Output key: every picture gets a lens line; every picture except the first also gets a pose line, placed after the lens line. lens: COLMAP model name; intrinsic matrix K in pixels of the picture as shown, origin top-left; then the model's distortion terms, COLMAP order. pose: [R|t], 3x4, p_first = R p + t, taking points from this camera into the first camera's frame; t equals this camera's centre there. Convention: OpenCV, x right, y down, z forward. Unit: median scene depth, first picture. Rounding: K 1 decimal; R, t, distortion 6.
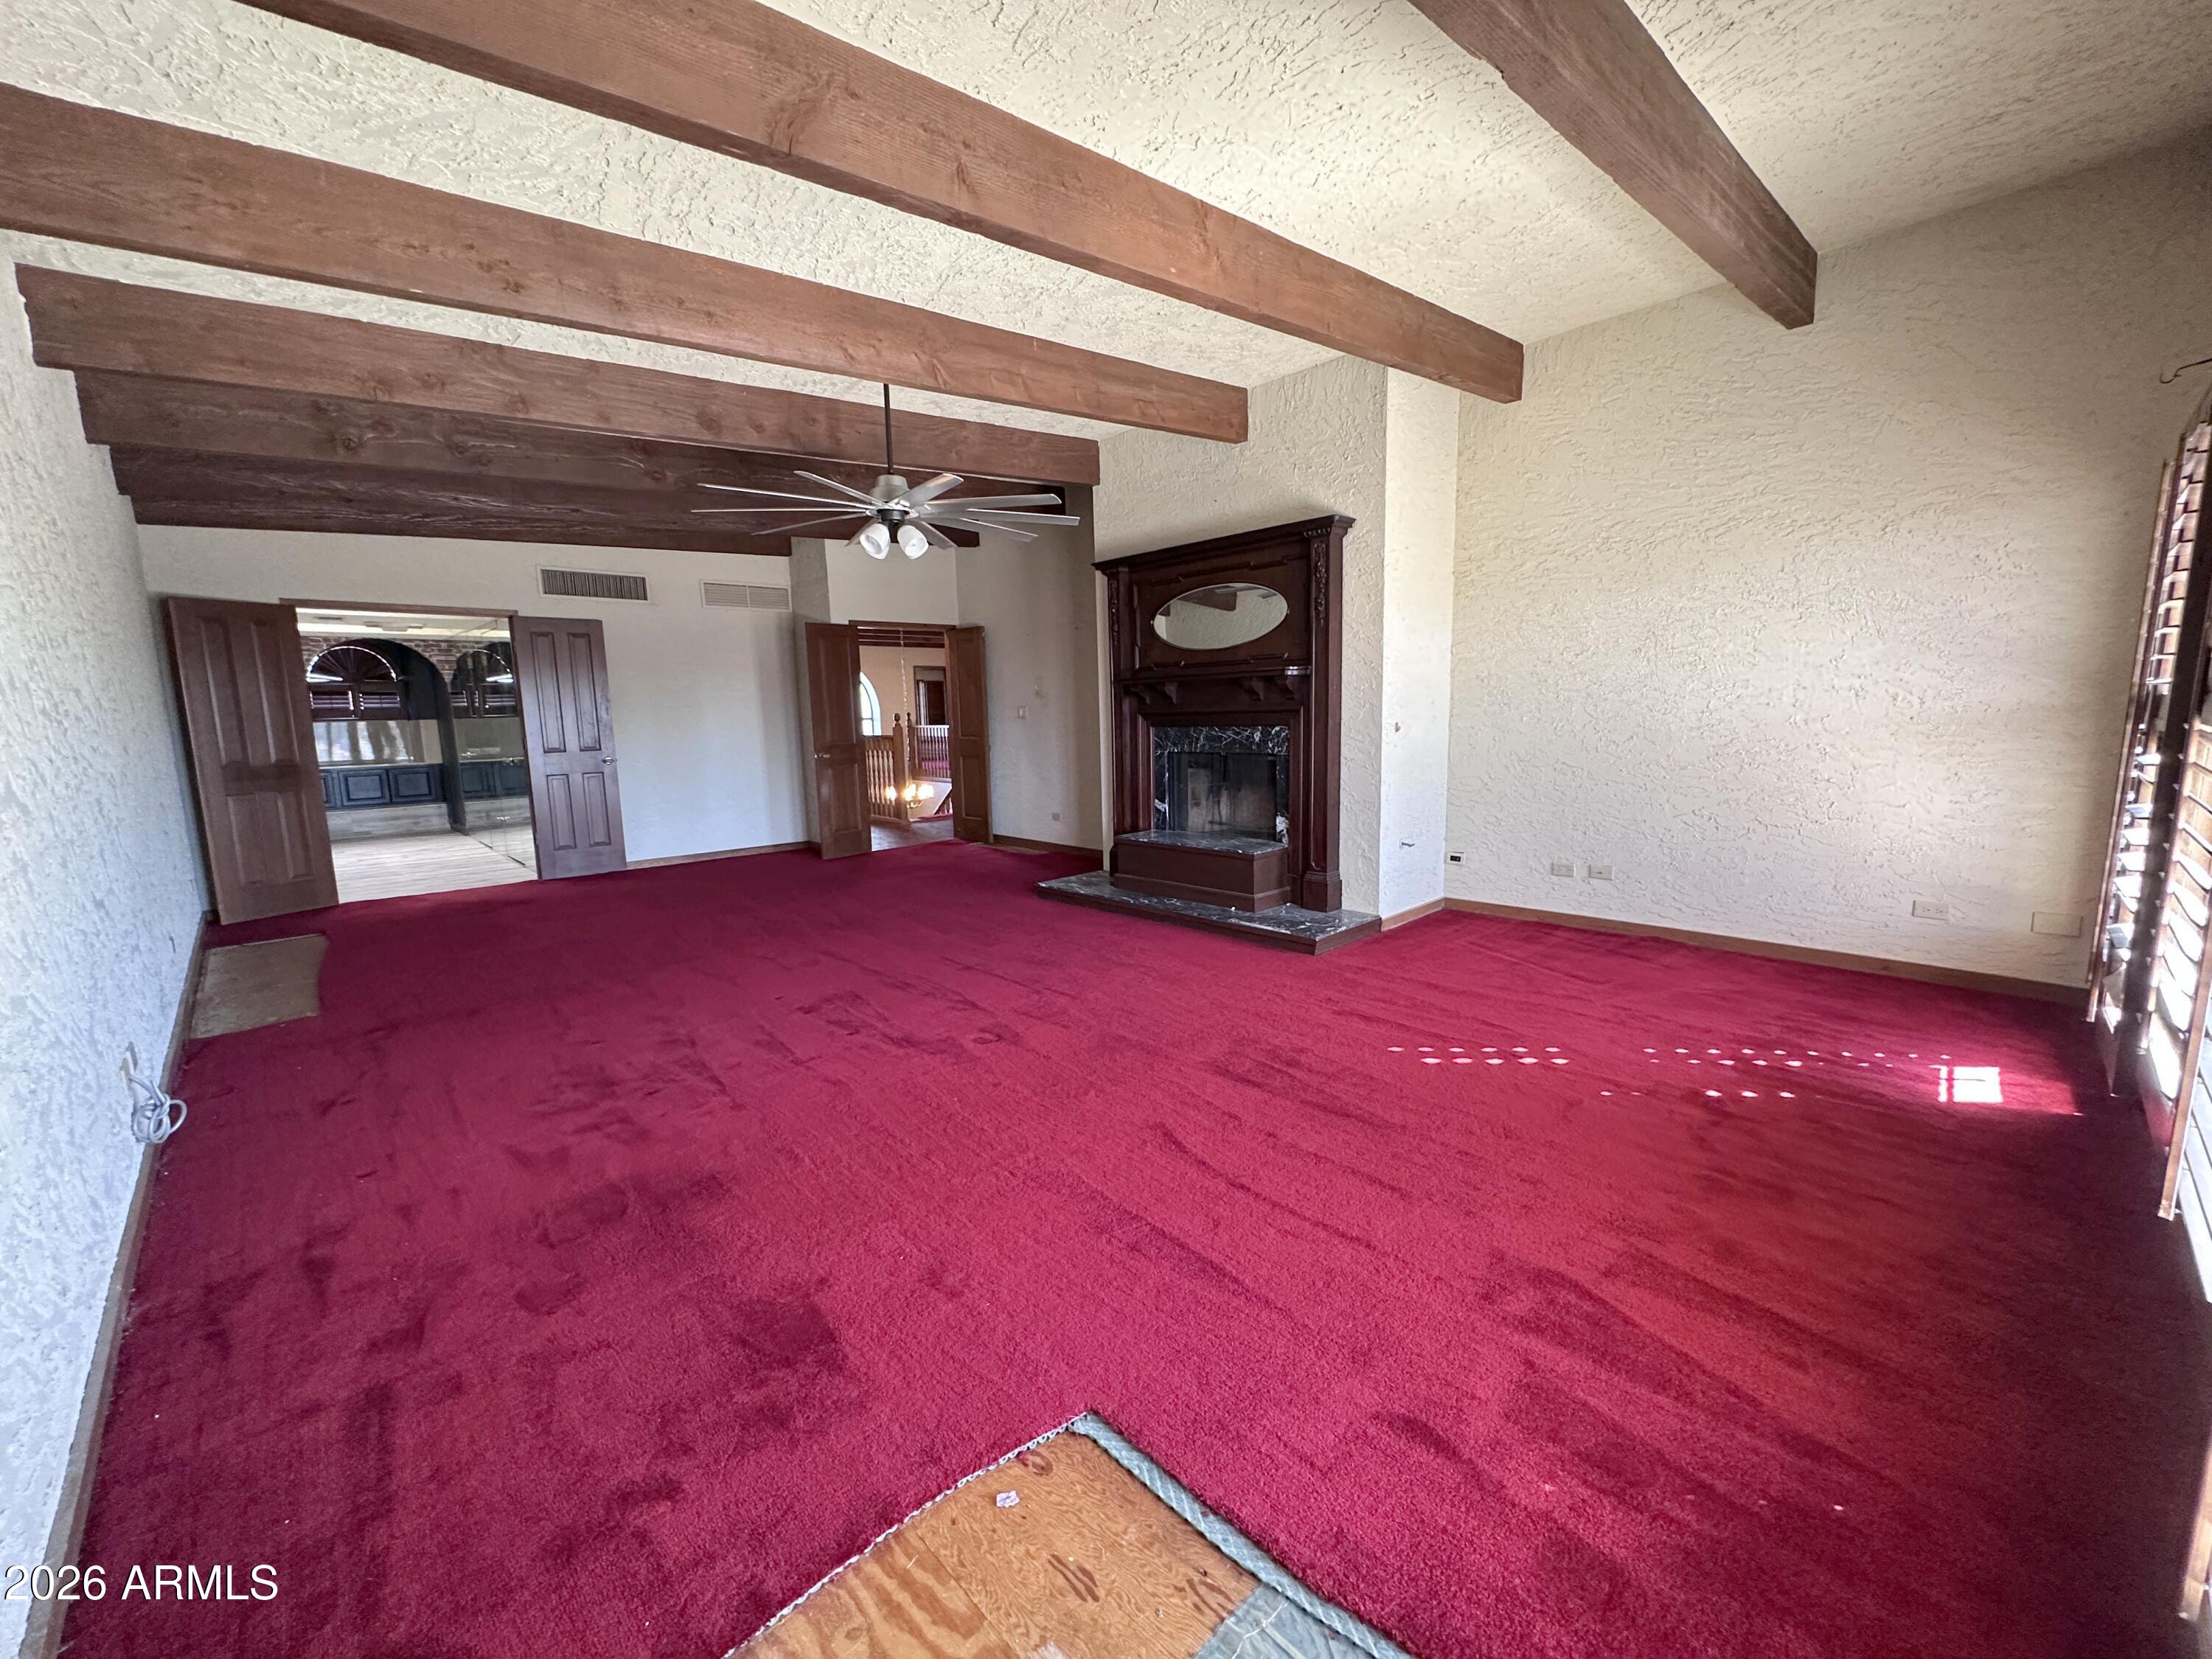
lens RADIAL K [[951.2, 0, 1084.3], [0, 951.2, 839.3], [0, 0, 1]] dist [-0.002713, 0.000284]
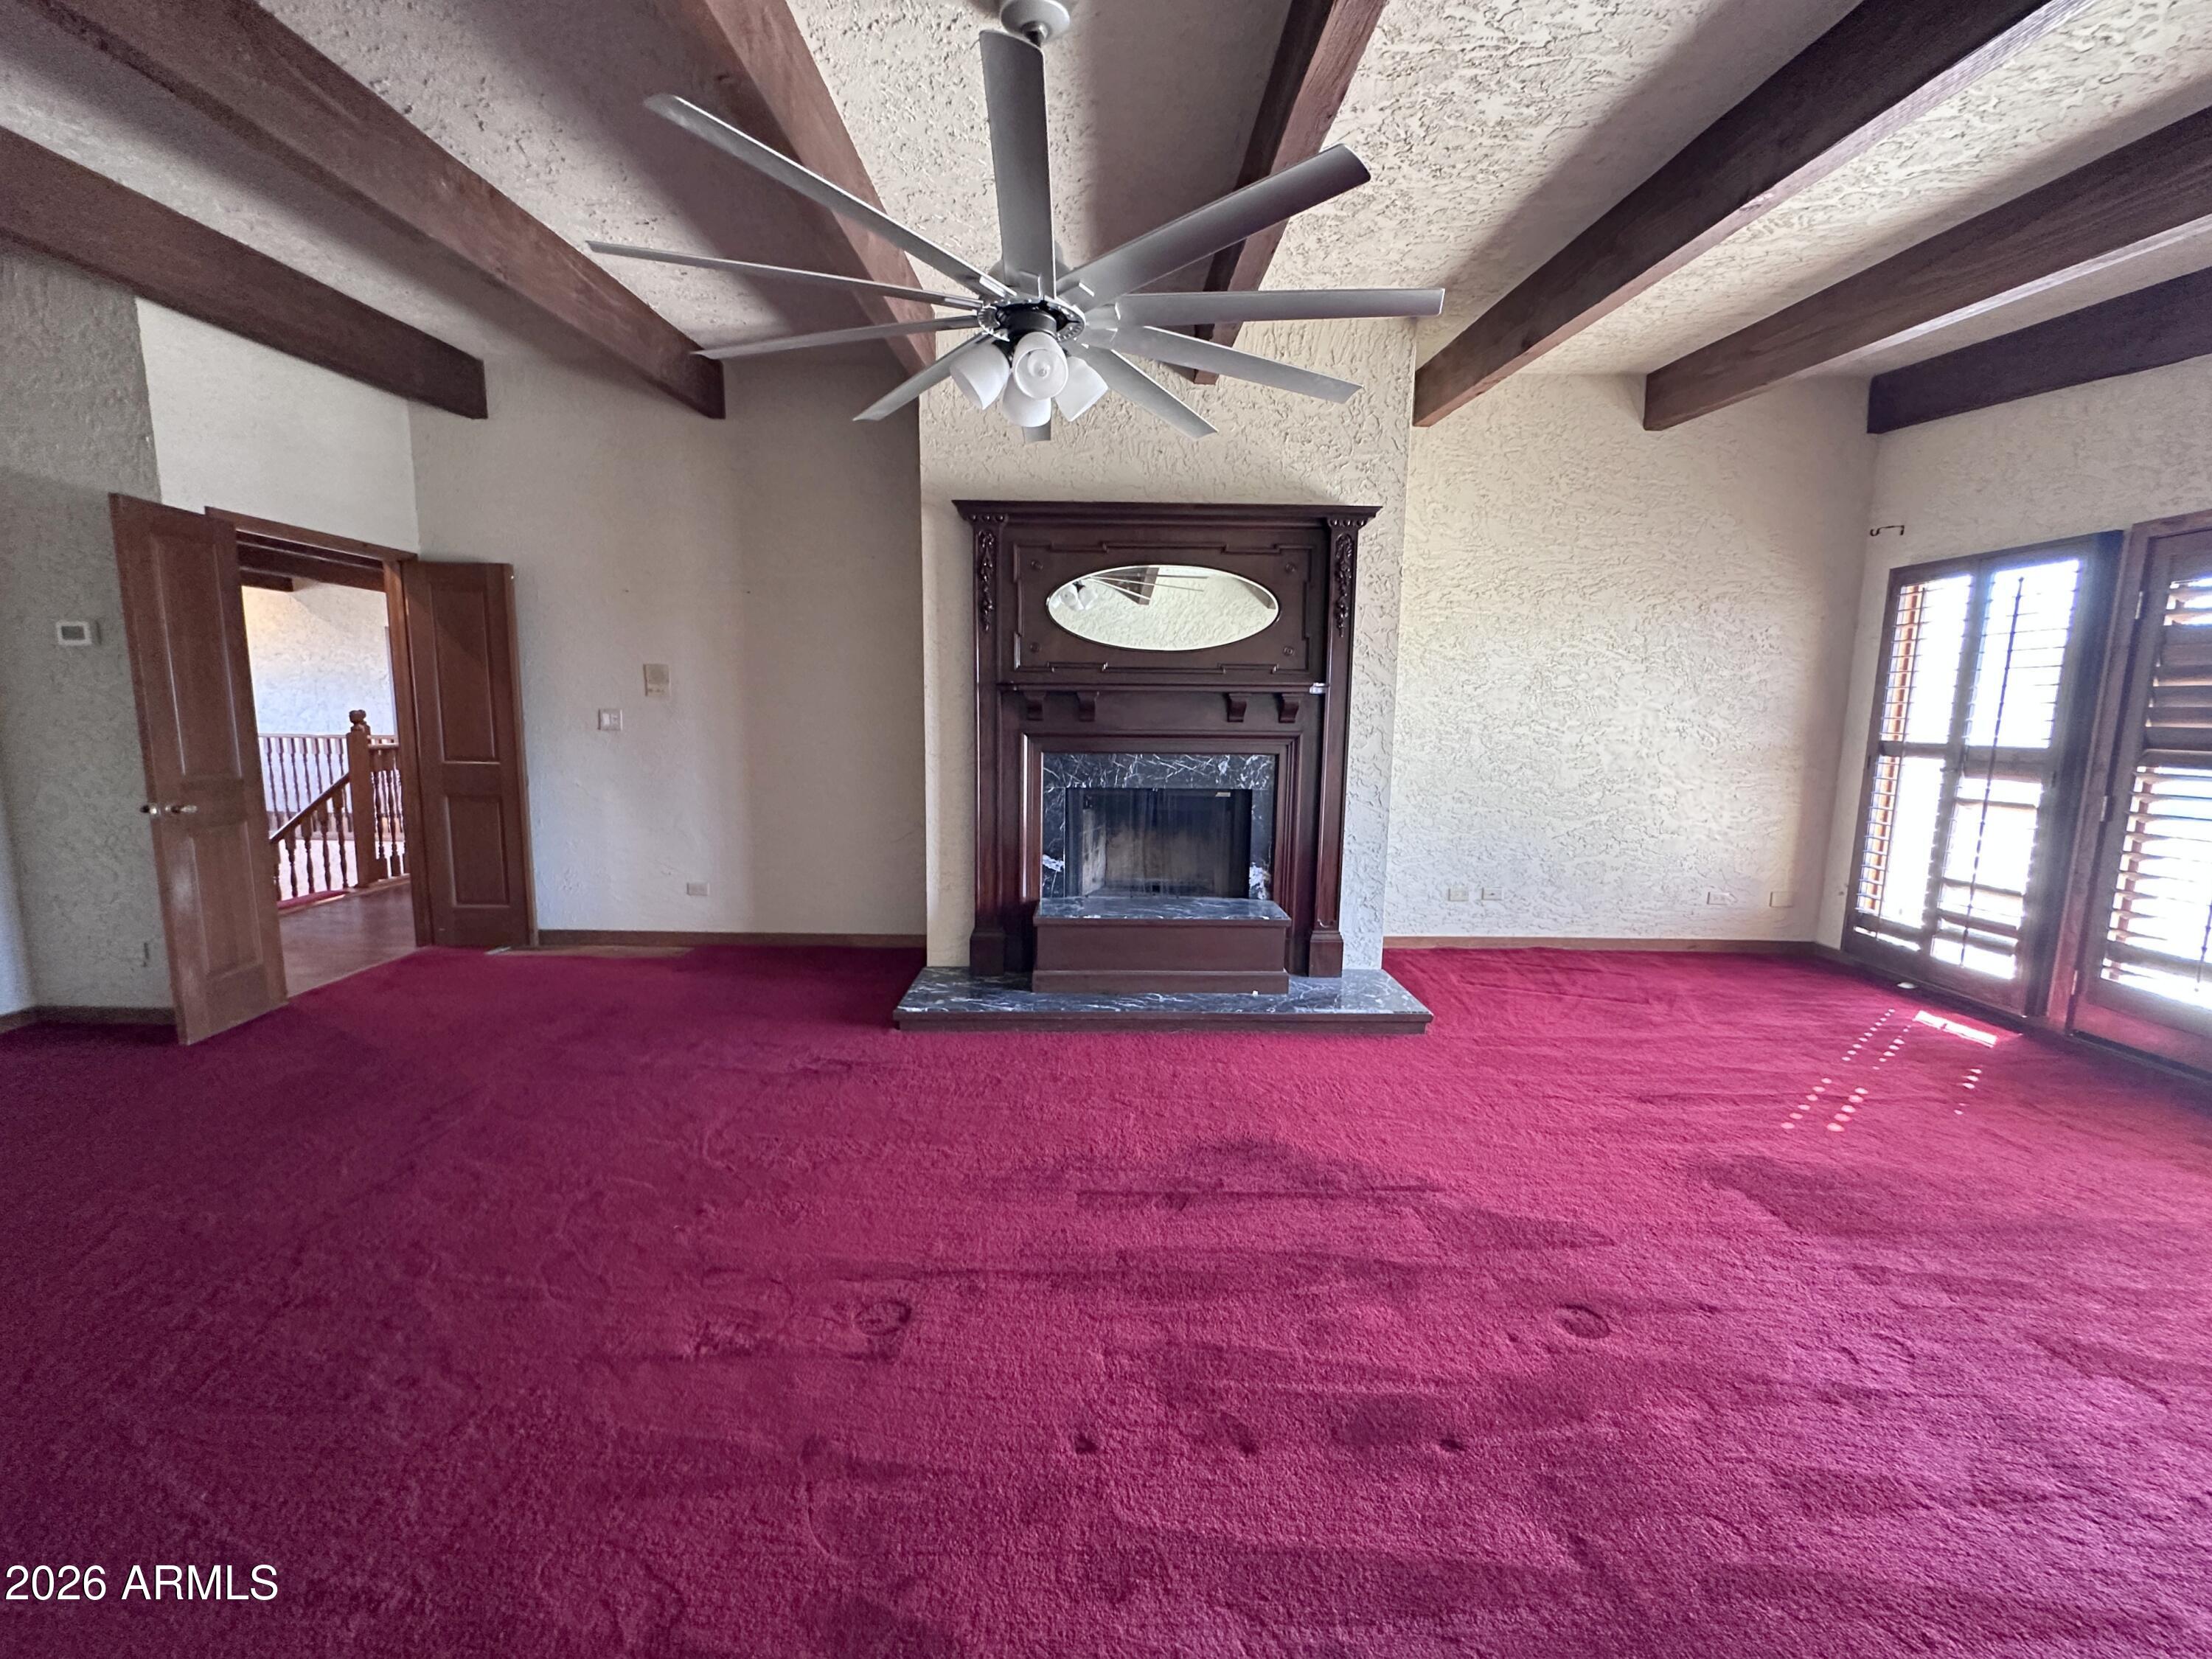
lens RADIAL K [[951.2, 0, 1106.3], [0, 951.2, 824.6], [0, 0, 1]] dist [-0.002713, 0.000284]
pose [[0.639107, -0.058140, 0.766917, -0.542032], [0.074412, 0.997135, 0.013582, -0.088849], [-0.765510, 0.048387, 0.641602, 0.646121]]
